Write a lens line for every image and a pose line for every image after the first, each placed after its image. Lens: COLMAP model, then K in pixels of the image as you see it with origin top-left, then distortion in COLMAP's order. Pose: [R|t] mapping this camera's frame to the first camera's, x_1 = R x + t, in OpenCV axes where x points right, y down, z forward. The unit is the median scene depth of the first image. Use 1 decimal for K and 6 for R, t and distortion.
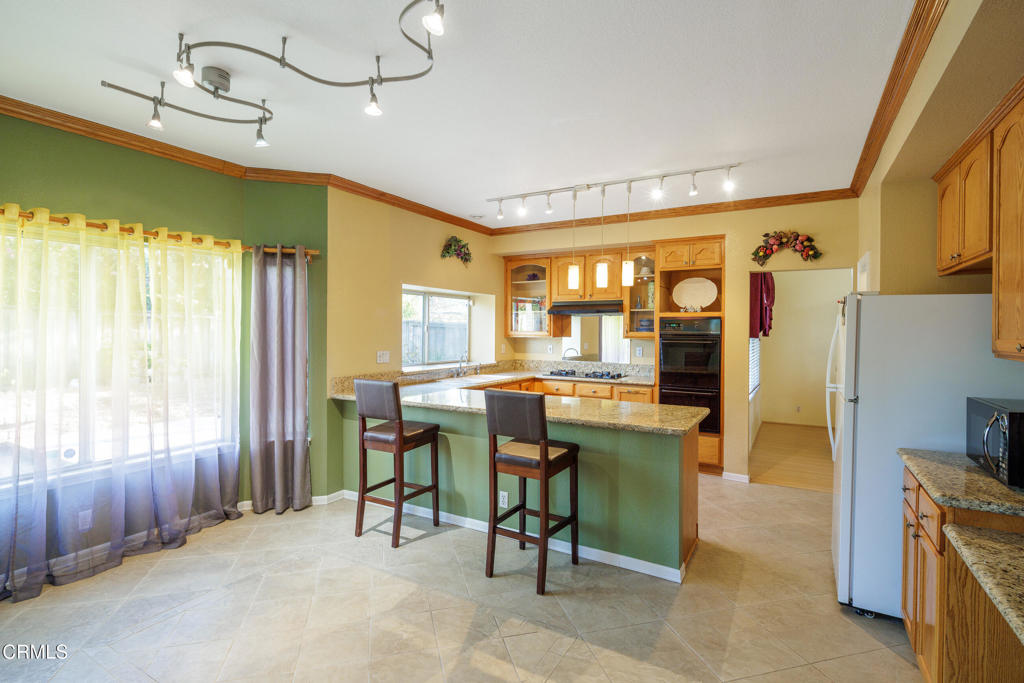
lens RADIAL K [[500.4, 0, 514.2], [0, 500.4, 329.3], [0, 0, 1]] dist [0.000283, -0.000015]
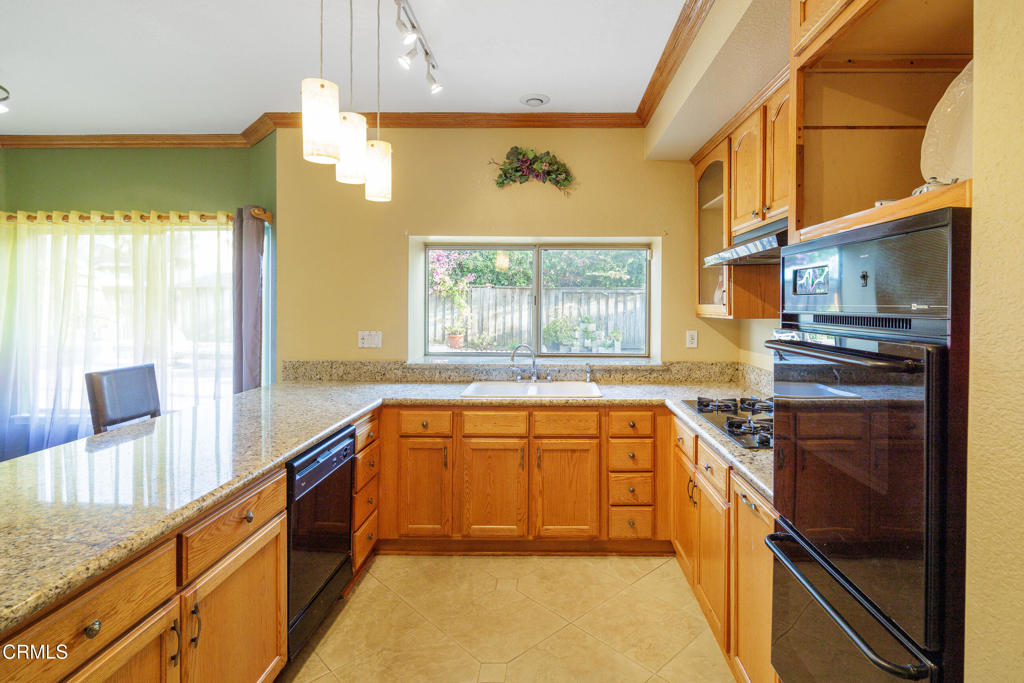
lens RADIAL K [[521.0, 0, 545.4], [0, 521.0, 303.4], [0, 0, 1]] dist [0.000738, 0.000220]
pose [[0.489964, -0.002467, -0.871739, 0.452287], [0.001495, 0.999997, -0.001990, 0.003854], [0.871741, -0.000328, 0.489967, 0.735108]]
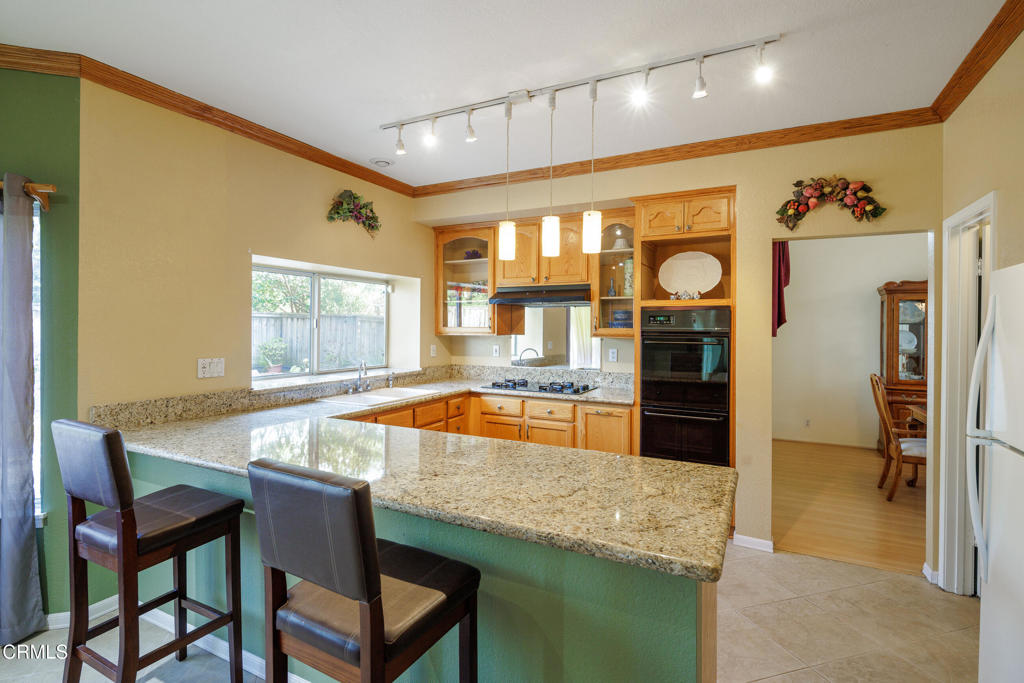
lens RADIAL K [[500.4, 0, 514.2], [0, 500.4, 329.3], [0, 0, 1]] dist [0.000283, -0.000015]
pose [[0.999047, -0.001553, 0.043620, 0.080826], [0.001191, 0.999965, 0.008314, 0.001013], [-0.043631, -0.008254, 0.999014, 0.300908]]
